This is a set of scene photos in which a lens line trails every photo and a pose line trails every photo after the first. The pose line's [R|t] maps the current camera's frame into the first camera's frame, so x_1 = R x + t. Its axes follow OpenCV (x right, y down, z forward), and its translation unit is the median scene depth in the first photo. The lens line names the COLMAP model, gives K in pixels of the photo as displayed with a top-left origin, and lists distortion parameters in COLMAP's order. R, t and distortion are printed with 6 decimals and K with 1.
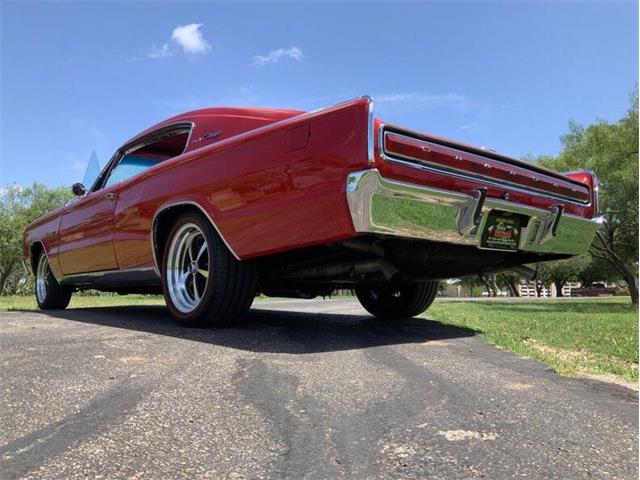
lens RADIAL K [[542.1, 0, 319.0], [0, 542.1, 238.1], [0, 0, 1]] dist [0.033224, -0.071042]
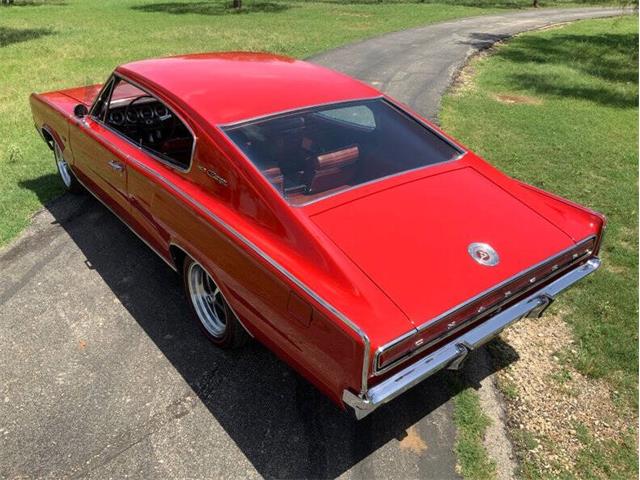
lens RADIAL K [[542.1, 0, 319.4], [0, 542.1, 239.6], [0, 0, 1]] dist [0.033224, -0.071042]
pose [[0.999233, 0.023630, -0.031223, 0.022618], [-0.003156, 0.843400, 0.537276, -0.752085], [0.039029, -0.536766, 0.842828, 0.153880]]
